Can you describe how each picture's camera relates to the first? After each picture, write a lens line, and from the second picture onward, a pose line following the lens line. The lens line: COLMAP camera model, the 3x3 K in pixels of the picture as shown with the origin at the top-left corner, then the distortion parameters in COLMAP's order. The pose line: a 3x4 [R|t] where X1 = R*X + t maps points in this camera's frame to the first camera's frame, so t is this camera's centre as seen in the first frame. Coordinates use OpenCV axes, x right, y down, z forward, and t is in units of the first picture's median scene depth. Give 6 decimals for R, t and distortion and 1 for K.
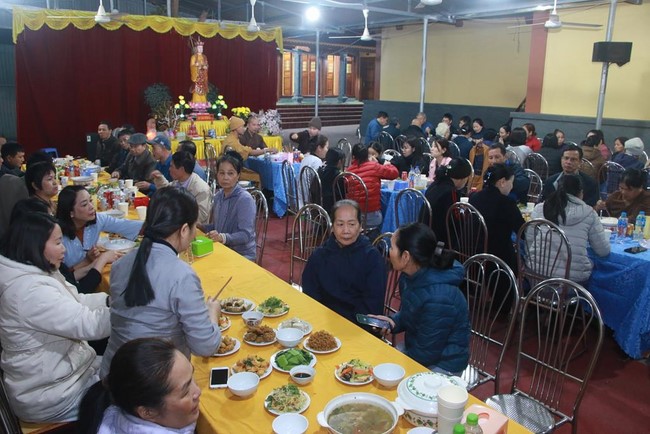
lens RADIAL K [[538.9, 0, 325.0], [0, 538.9, 217.0], [0, 0, 1]] dist [-0.162417, 0.156764]
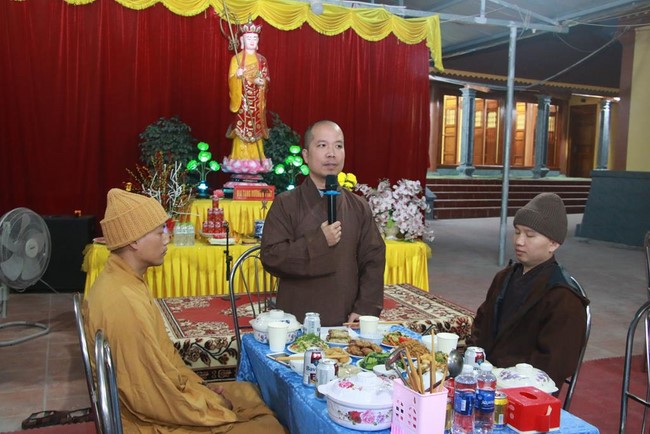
lens RADIAL K [[692.4, 0, 324.5], [0, 692.4, 207.7], [0, 0, 1]] dist [-0.100820, 0.533832]
pose [[0.968963, 0.028664, -0.245537, -0.025430], [-0.069964, 0.984443, -0.161175, -0.079077], [0.237097, 0.173352, 0.955894, 0.427474]]
